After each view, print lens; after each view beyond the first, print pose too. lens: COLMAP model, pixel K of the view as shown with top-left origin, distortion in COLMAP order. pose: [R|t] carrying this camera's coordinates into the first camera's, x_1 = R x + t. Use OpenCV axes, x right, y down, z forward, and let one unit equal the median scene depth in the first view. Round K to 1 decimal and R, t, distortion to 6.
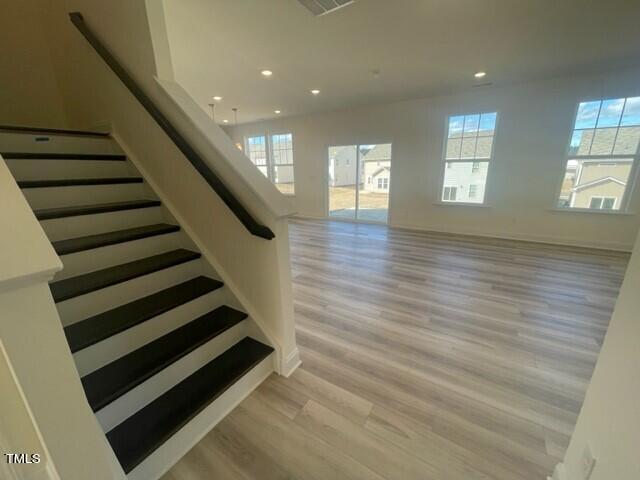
lens RADIAL K [[258.2, 0, 320.7], [0, 258.2, 237.8], [0, 0, 1]] dist [0.000469, 0.000346]
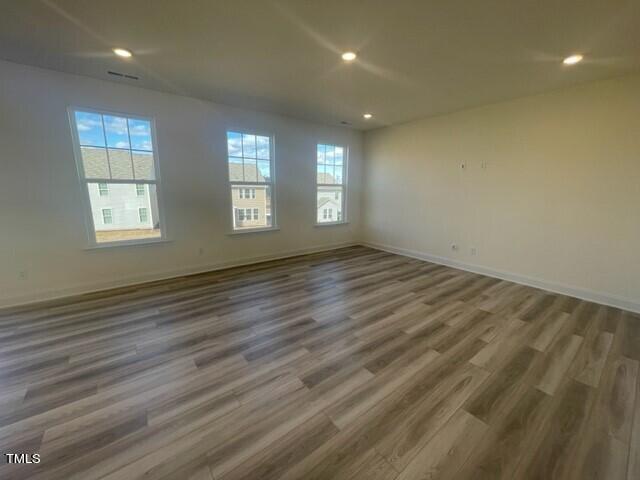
lens RADIAL K [[258.2, 0, 320.7], [0, 258.2, 237.8], [0, 0, 1]] dist [0.000469, 0.000346]
pose [[0.339134, -0.160163, 0.927004, 0.065917], [0.233285, 0.968939, 0.082064, -0.073639], [-0.911354, 0.188425, 0.365964, 0.252916]]
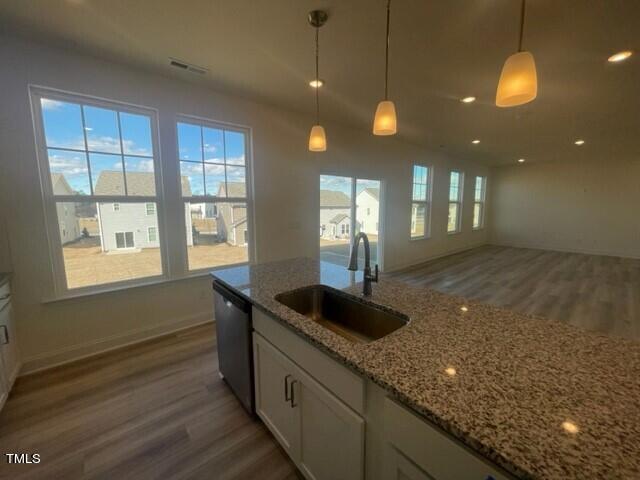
lens RADIAL K [[258.2, 0, 320.7], [0, 258.2, 237.8], [0, 0, 1]] dist [0.000469, 0.000346]
pose [[0.293024, -0.105788, 0.950235, -0.539899], [0.253357, 0.966923, 0.029518, -0.213055], [-0.921926, 0.232099, 0.310134, 0.806494]]
